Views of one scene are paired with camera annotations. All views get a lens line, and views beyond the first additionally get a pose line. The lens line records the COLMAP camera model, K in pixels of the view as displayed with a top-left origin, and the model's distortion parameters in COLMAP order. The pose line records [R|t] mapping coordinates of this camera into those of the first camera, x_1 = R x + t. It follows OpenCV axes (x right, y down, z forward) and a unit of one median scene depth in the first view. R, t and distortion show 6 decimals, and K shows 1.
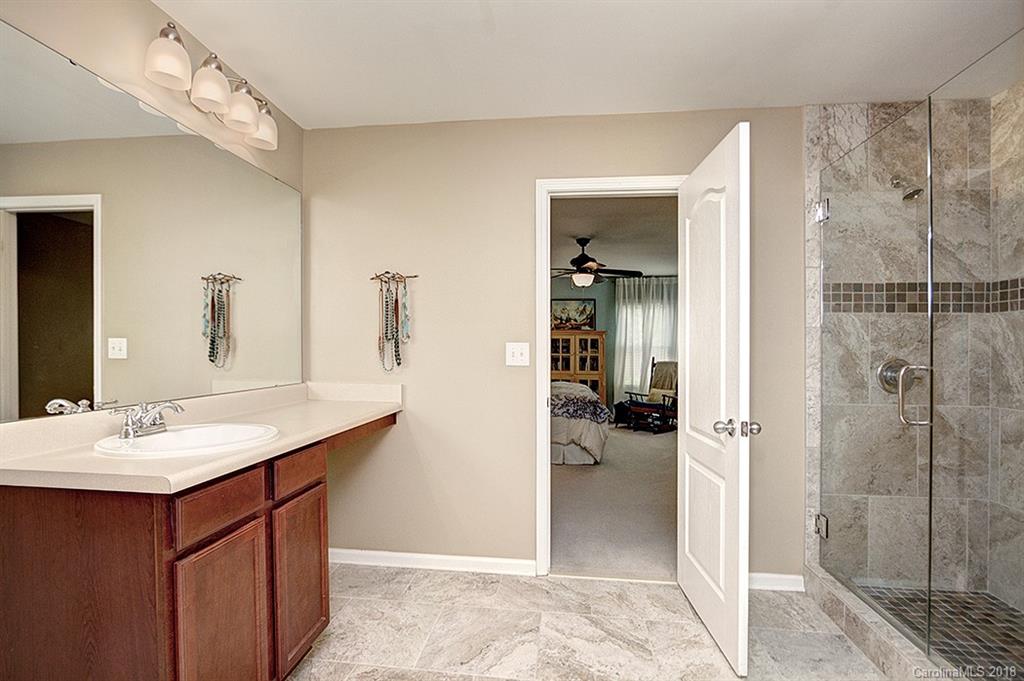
lens RADIAL K [[474.4, 0, 489.4], [0, 474.4, 320.7], [0, 0, 1]] dist [-0.022629, 0.002152]
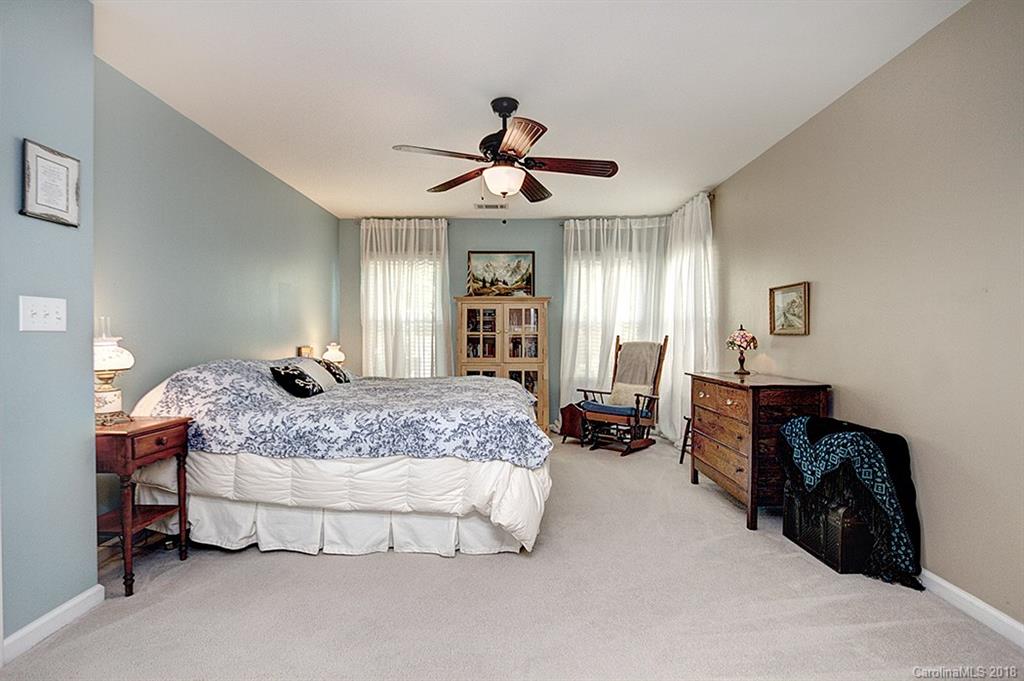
lens RADIAL K [[474.4, 0, 511.8], [0, 474.4, 340.4], [0, 0, 1]] dist [-0.022629, 0.002152]
pose [[0.987939, -0.011505, 0.154413, 0.093949], [0.000874, 0.997634, 0.068742, 0.037308], [-0.154839, -0.067778, 0.985612, 0.361485]]
